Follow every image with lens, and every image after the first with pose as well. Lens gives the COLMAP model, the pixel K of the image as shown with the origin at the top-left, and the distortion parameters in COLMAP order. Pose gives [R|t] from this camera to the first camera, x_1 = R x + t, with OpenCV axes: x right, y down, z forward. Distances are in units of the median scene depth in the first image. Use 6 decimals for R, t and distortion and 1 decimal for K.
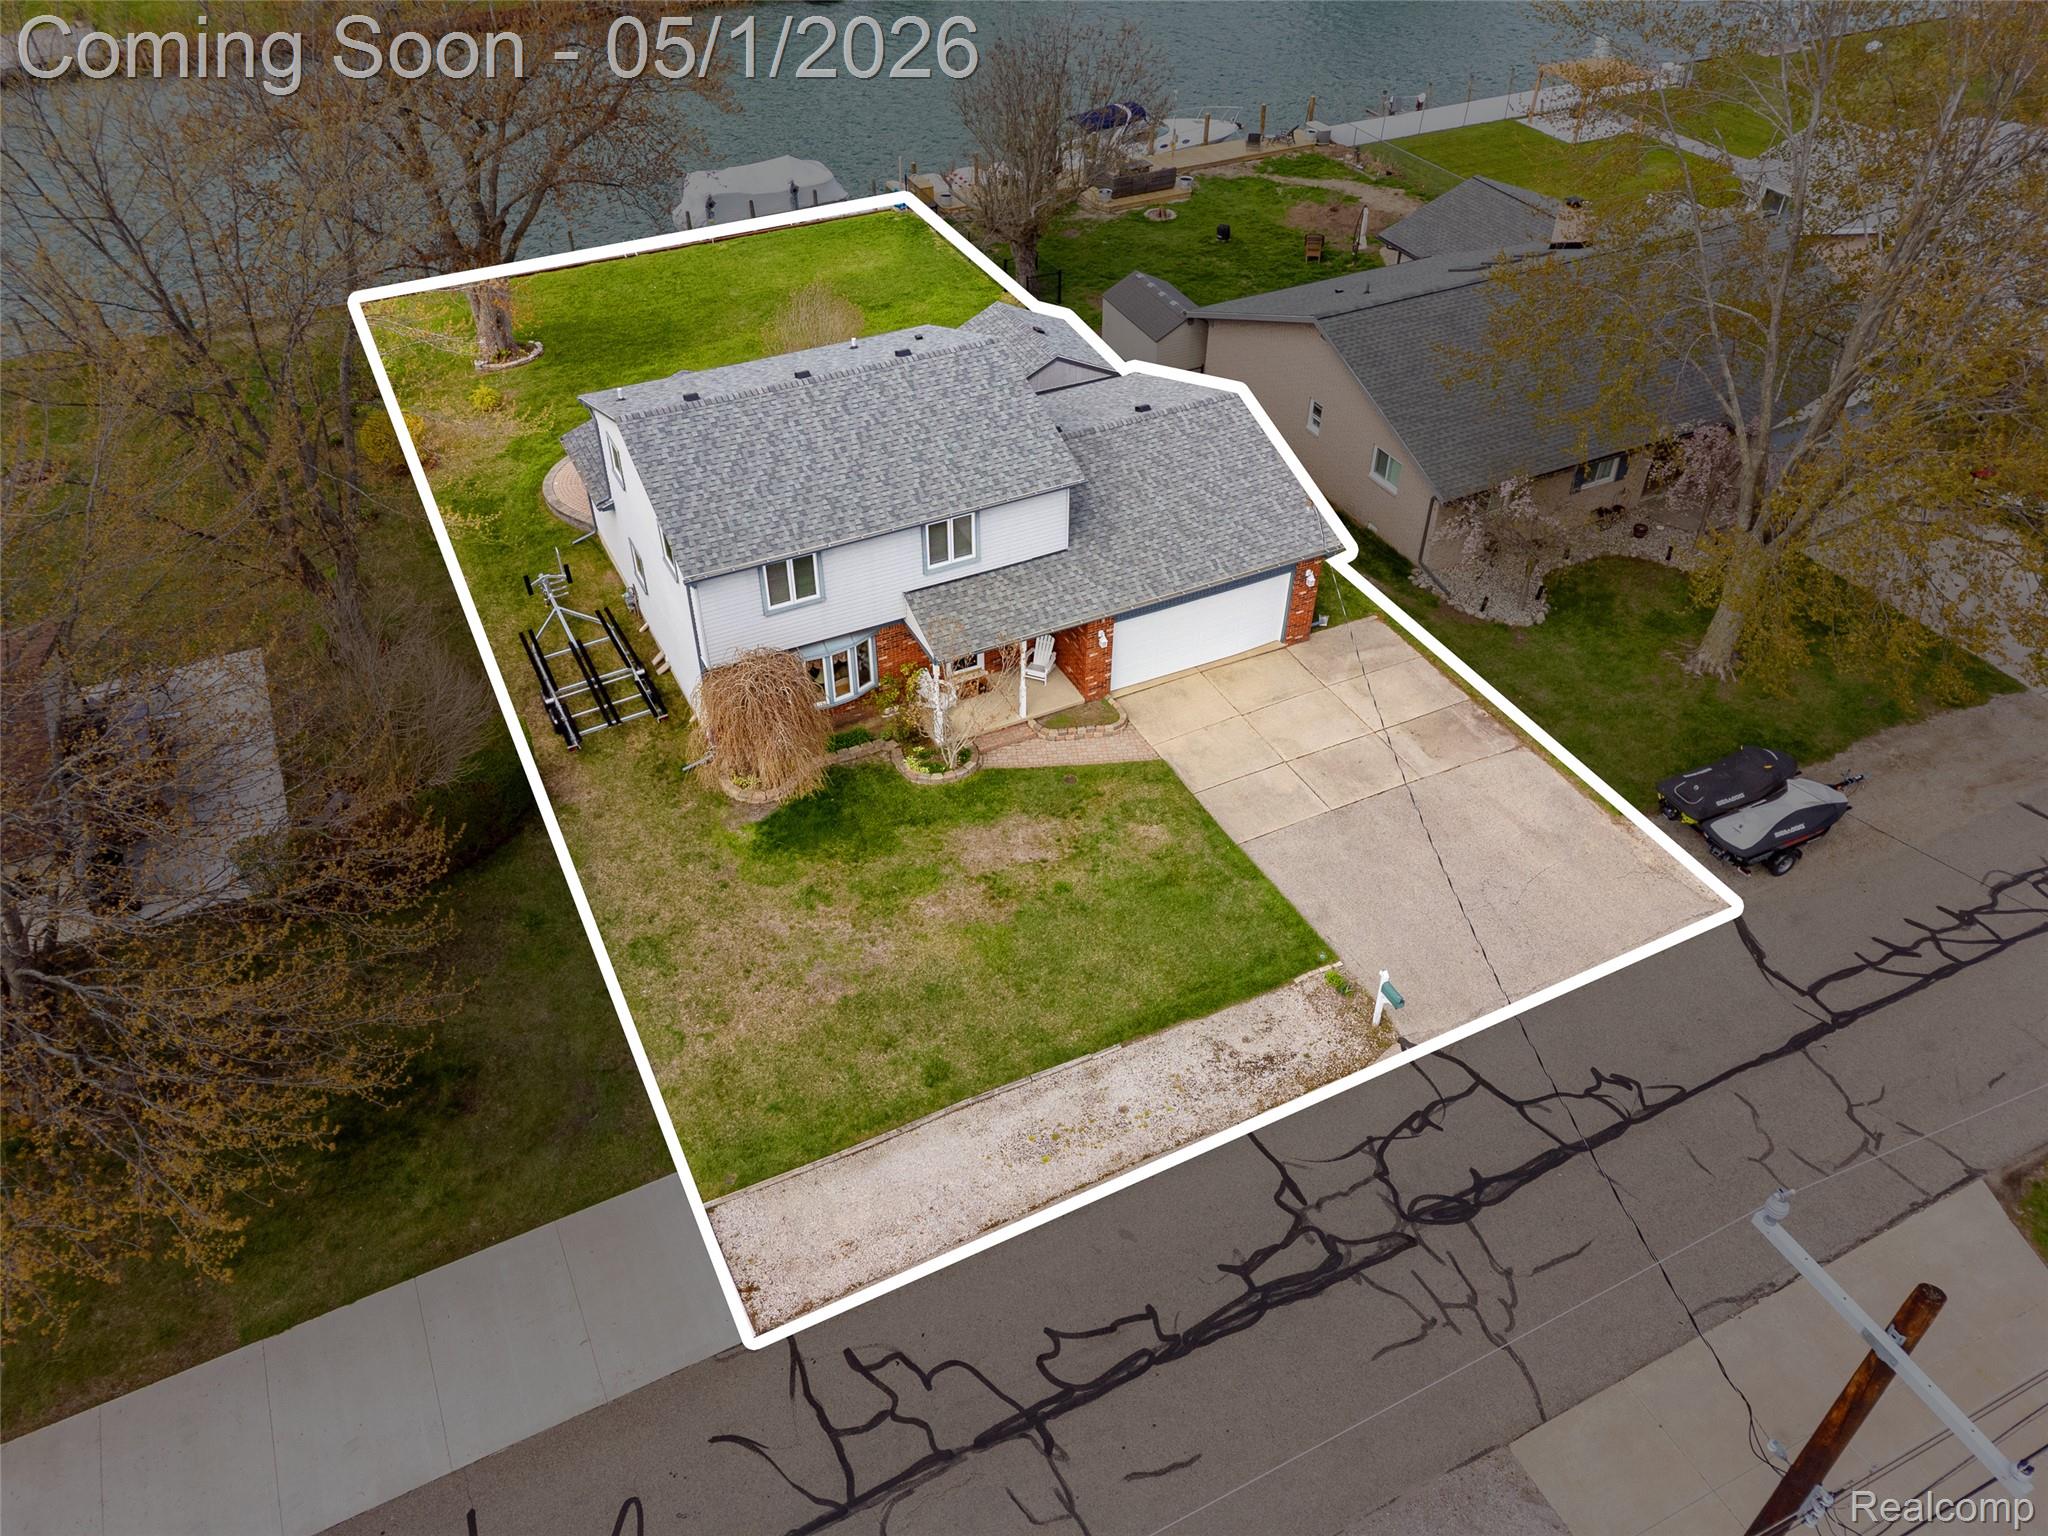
lens RADIAL K [[1509.1, 0, 1024.0], [0, 1509.1, 768.0], [0, 0, 1]] dist [0.000962, 0.005868]
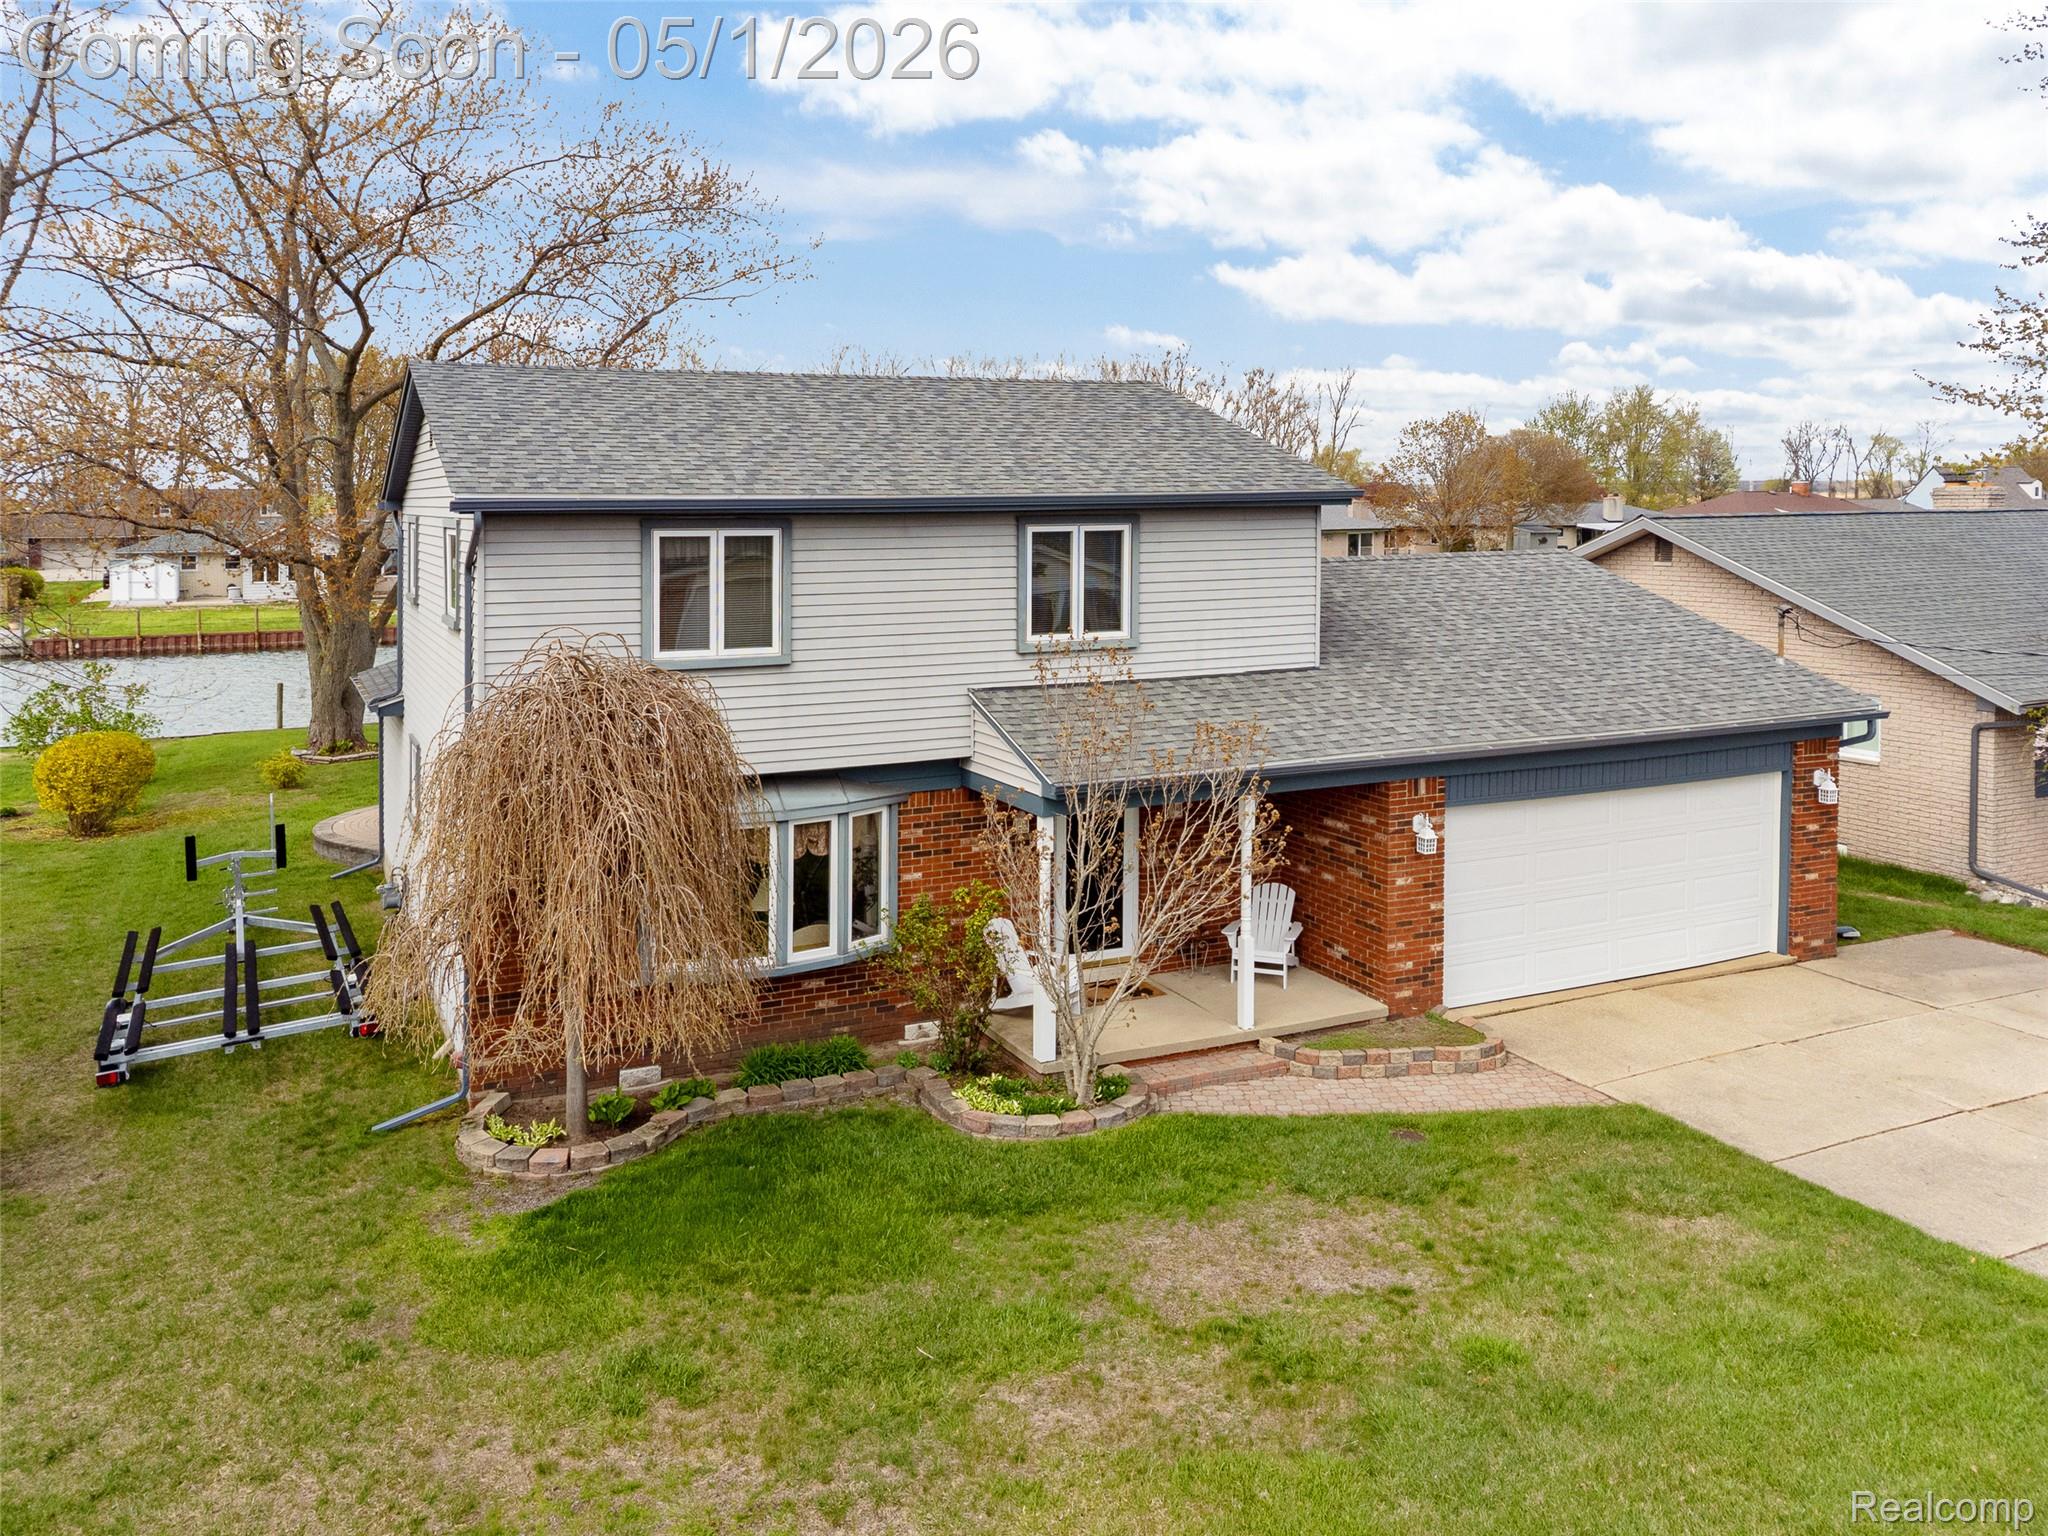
lens RADIAL K [[1600.1, 0, 1024.0], [0, 1600.1, 519.2], [0, 0, 1]] dist [-0.002204, -0.002066]
pose [[0.999900, 0.000281, -0.014157, -0.060131], [-0.009384, 0.761879, -0.647651, 0.154531], [0.010603, 0.647719, 0.761805, 0.640212]]
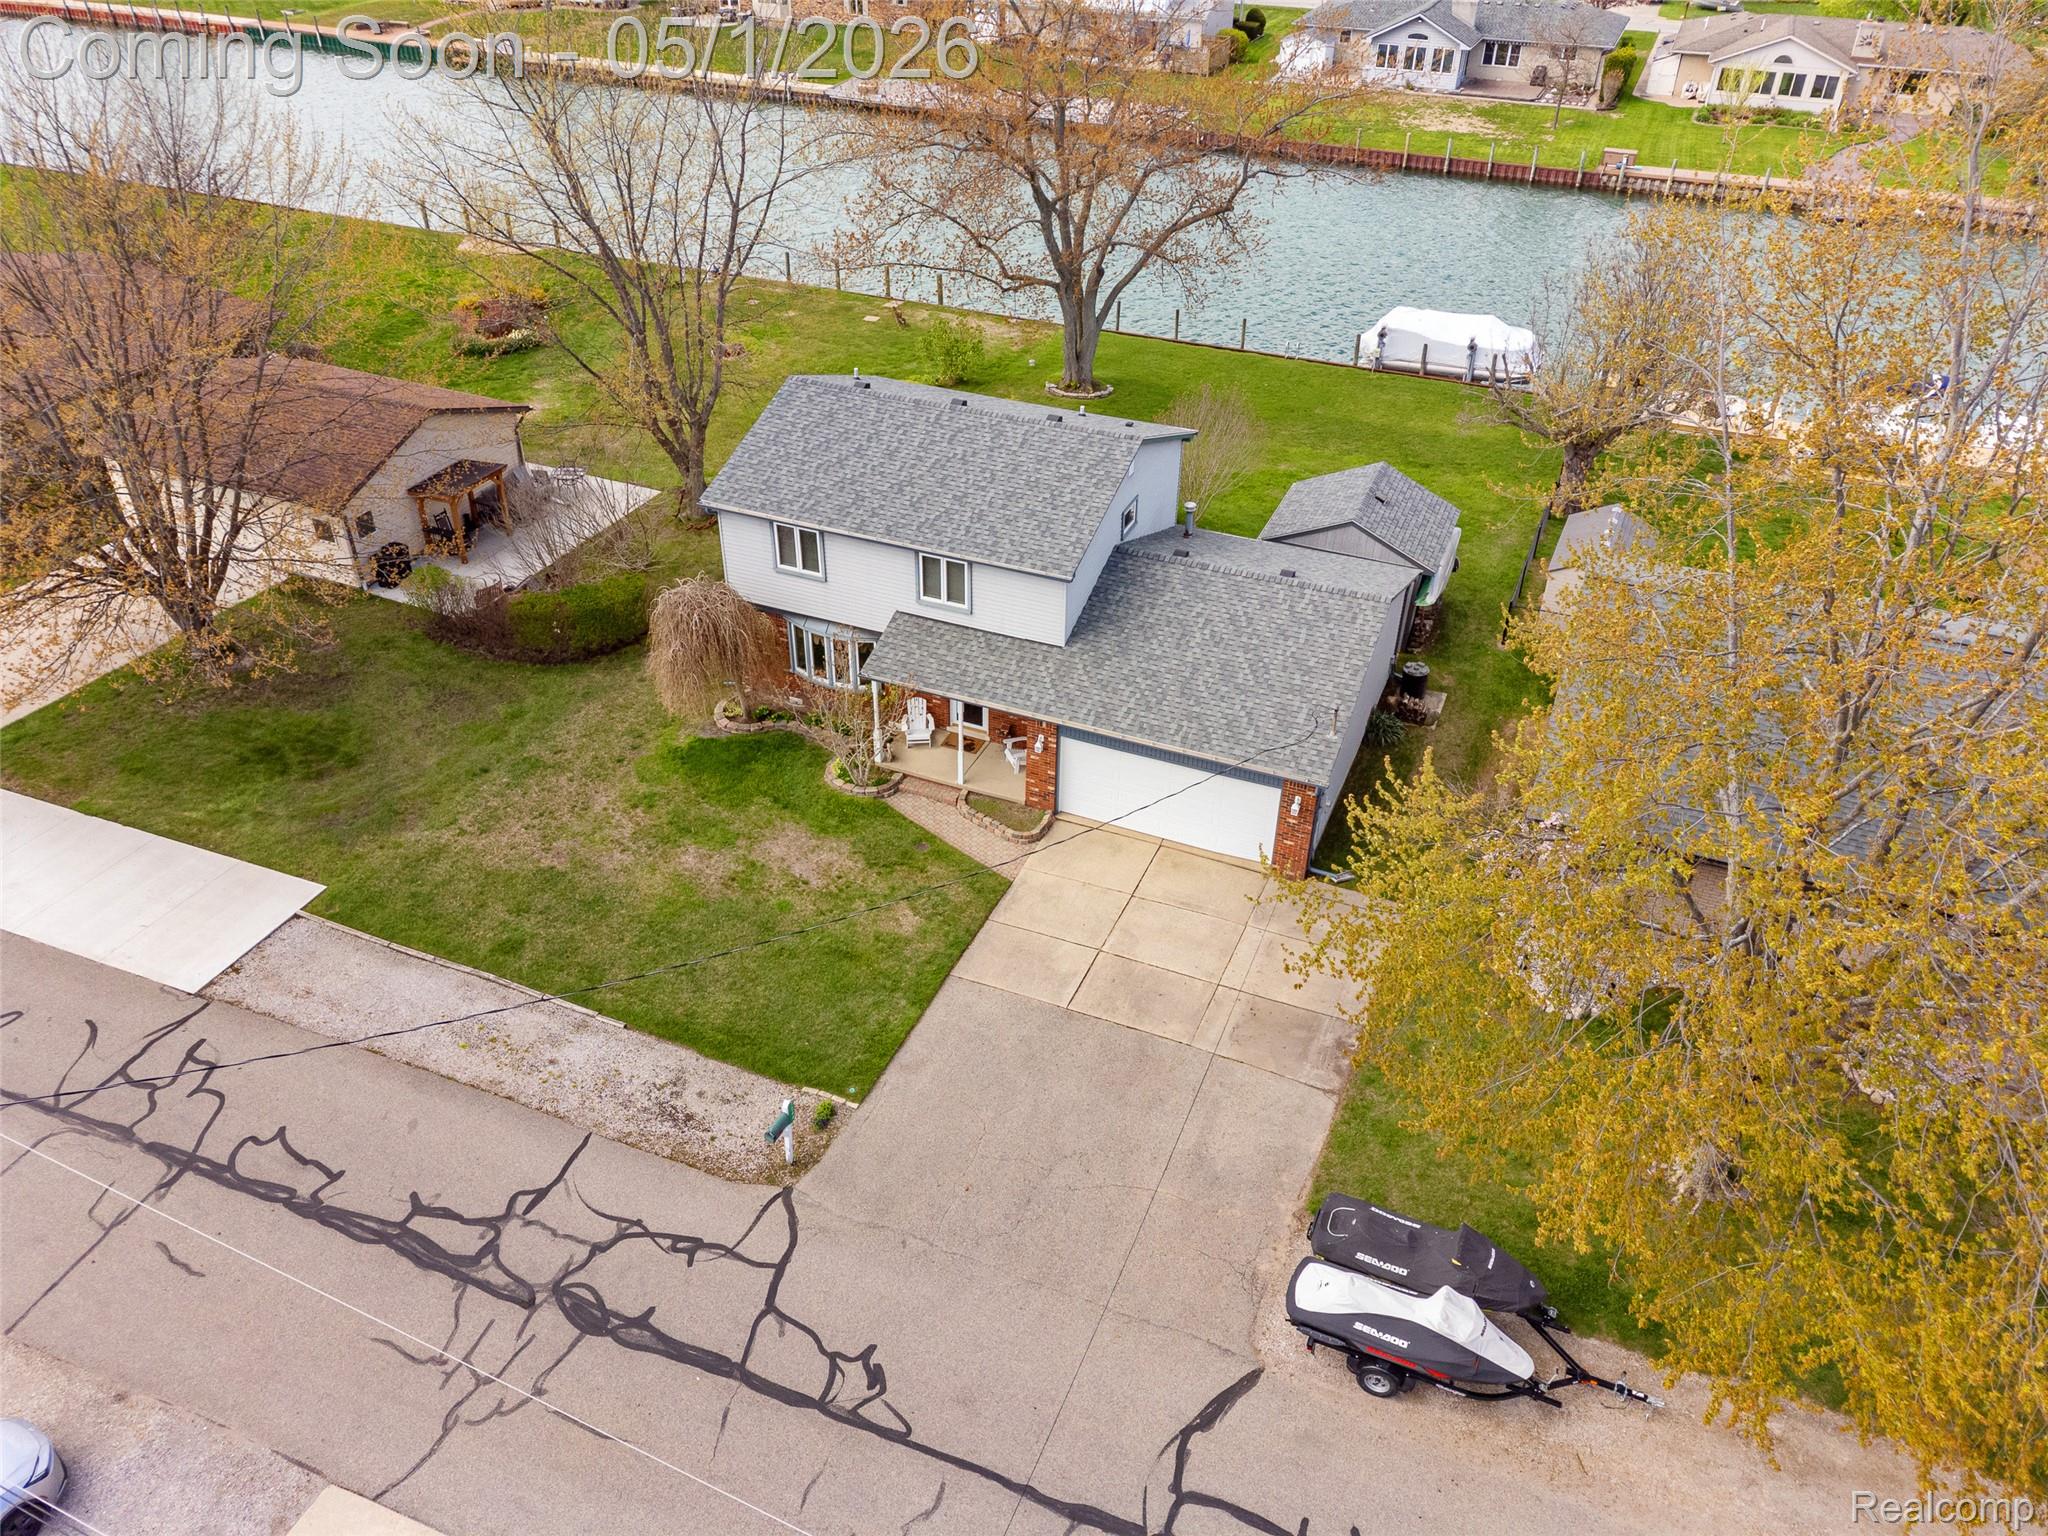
lens RADIAL K [[1526.0, 0, 1024.0], [0, 1526.0, 768.0], [0, 0, 1]] dist [-0.012108, 0.066741]
pose [[0.659041, 0.435438, -0.613237, 0.696783], [-0.496603, 0.864283, 0.080002, -0.157203], [0.564846, 0.251811, 0.785837, 0.268656]]
